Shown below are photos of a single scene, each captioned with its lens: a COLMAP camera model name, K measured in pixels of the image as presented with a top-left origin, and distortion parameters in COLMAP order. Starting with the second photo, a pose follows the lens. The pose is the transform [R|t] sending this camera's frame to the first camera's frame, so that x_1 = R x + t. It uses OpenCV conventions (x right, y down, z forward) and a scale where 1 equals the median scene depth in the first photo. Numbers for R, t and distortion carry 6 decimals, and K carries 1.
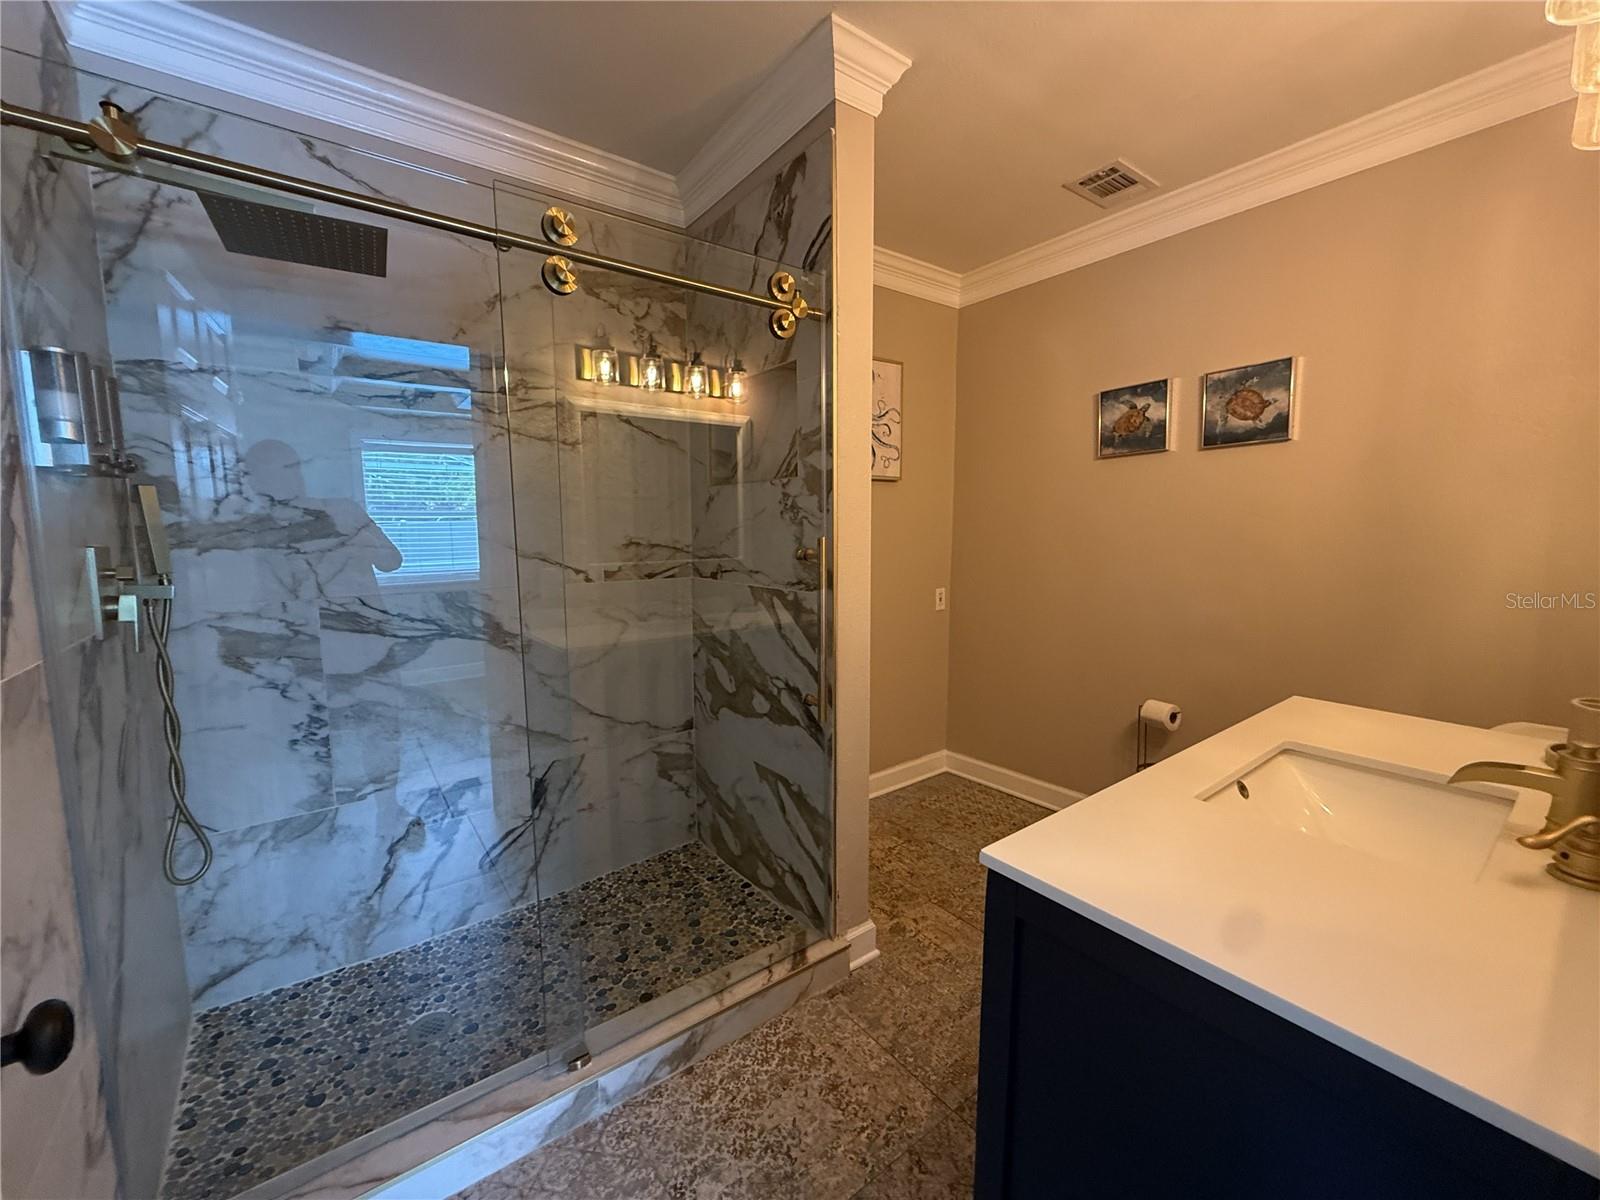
lens RADIAL K [[639.7, 0, 804.5], [0, 639.7, 596.1], [0, 0, 1]] dist [0.000102, 0.000007]
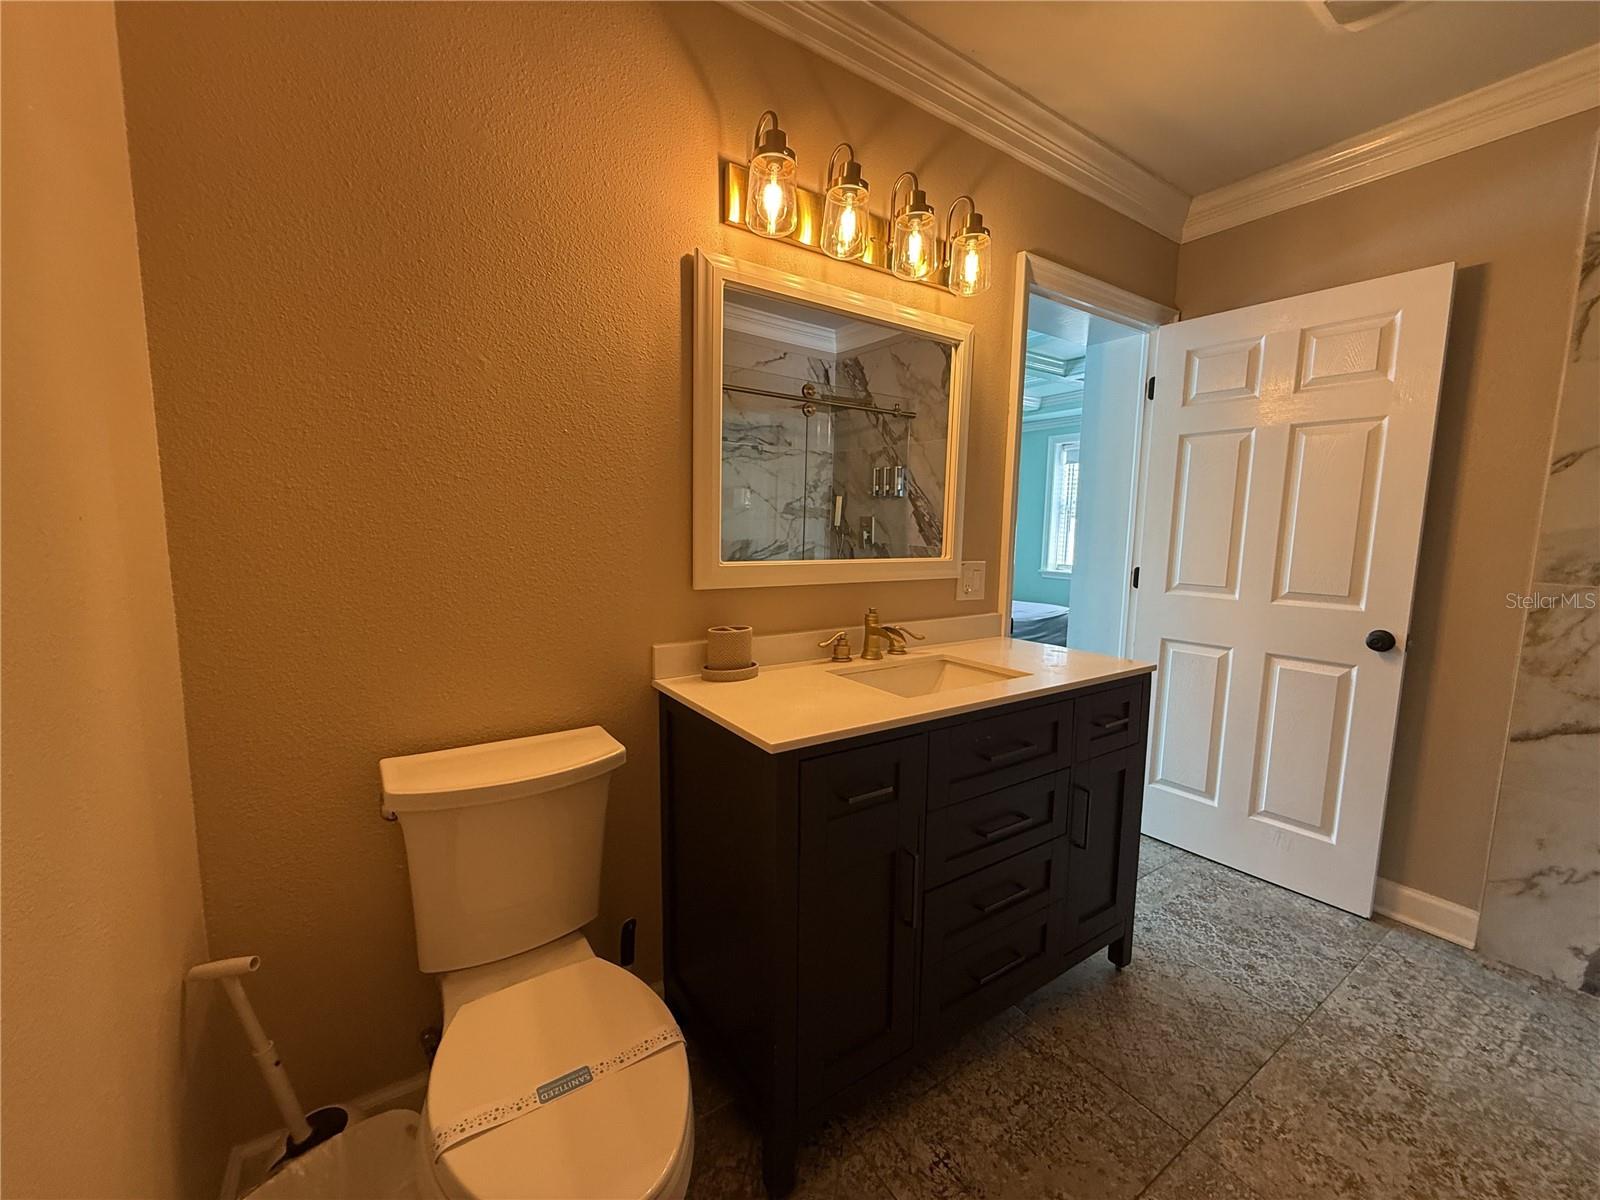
lens RADIAL K [[639.7, 0, 794.2], [0, 639.7, 597.6], [0, 0, 1]] dist [0.000102, 0.000007]
pose [[-0.997706, -0.023296, 0.063569, 0.593406], [-0.008210, 0.973638, 0.227949, -0.121760], [-0.067203, 0.226904, -0.971596, 1.370766]]
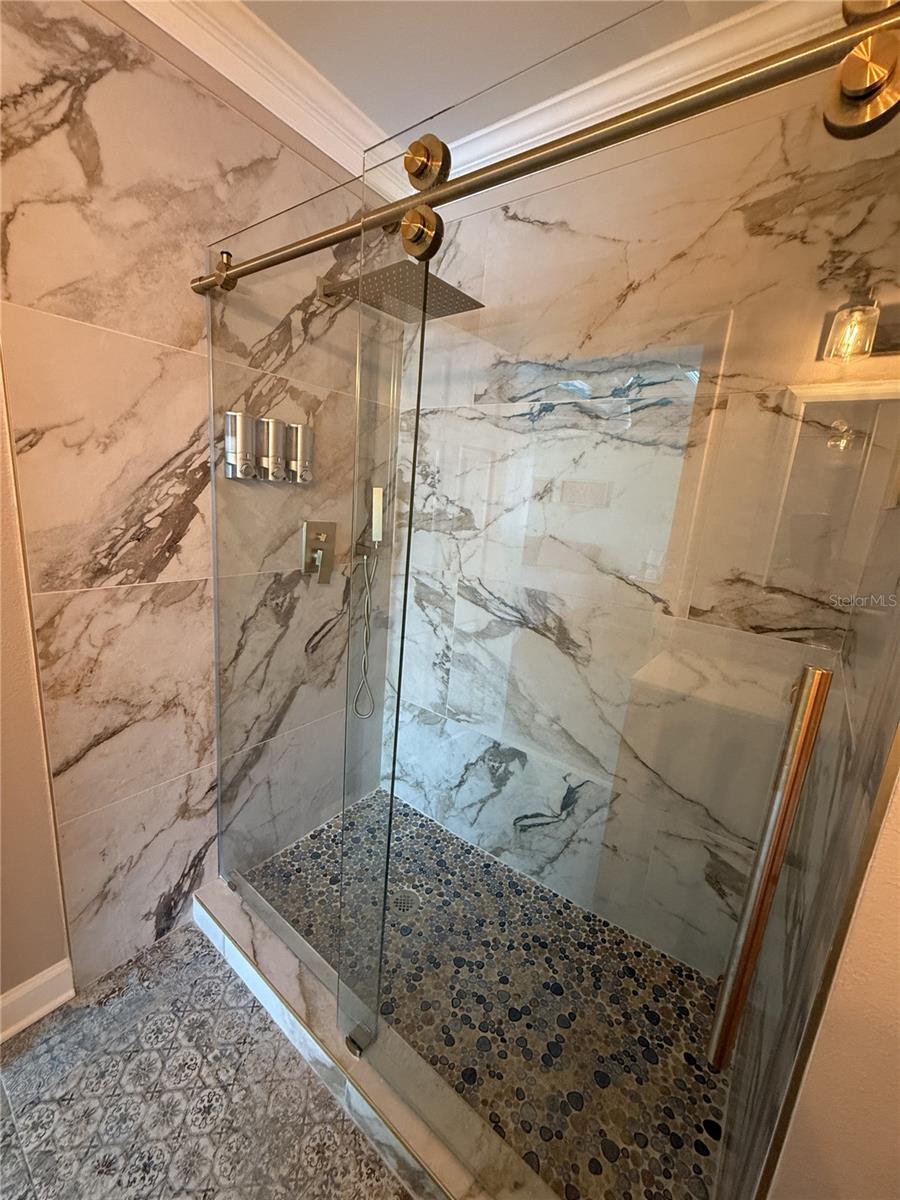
lens RADIAL K [[479.8, 0, 446.3], [0, 479.8, 595.8], [0, 0, 1]] dist [0.000102, 0.000007]
pose [[0.258962, 0.232585, -0.937466, 0.203814], [-0.186874, 0.964301, 0.187622, -0.131084], [0.947638, 0.126602, 0.293181, 0.646540]]
